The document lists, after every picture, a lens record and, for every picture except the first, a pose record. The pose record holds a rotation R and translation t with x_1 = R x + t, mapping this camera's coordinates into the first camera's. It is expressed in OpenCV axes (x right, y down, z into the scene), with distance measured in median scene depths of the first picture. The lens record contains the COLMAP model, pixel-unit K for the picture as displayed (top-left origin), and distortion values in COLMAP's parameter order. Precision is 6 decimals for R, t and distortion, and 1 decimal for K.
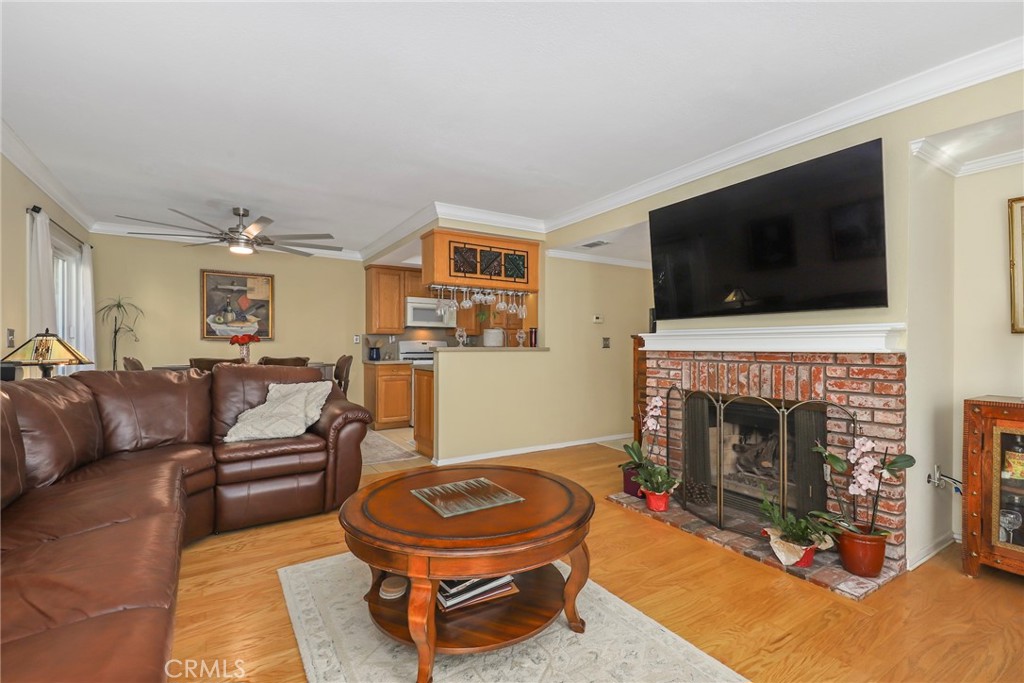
lens RADIAL K [[458.4, 0, 509.5], [0, 458.4, 341.0], [0, 0, 1]] dist [0.028347, -0.006861]
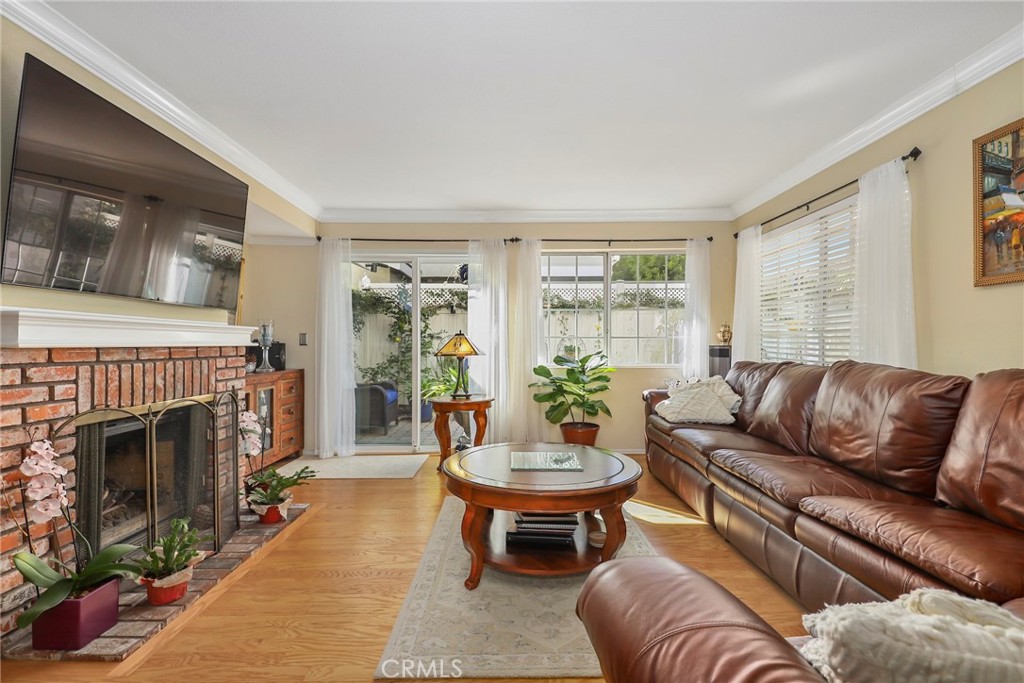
lens RADIAL K [[472.6, 0, 511.0], [0, 472.6, 341.0], [0, 0, 1]] dist [0.008038, -0.009475]
pose [[-0.847455, 0.009889, 0.530775, -0.437249], [0.002627, 0.999892, -0.014436, 0.024797], [-0.530861, -0.010839, -0.847390, 1.337970]]
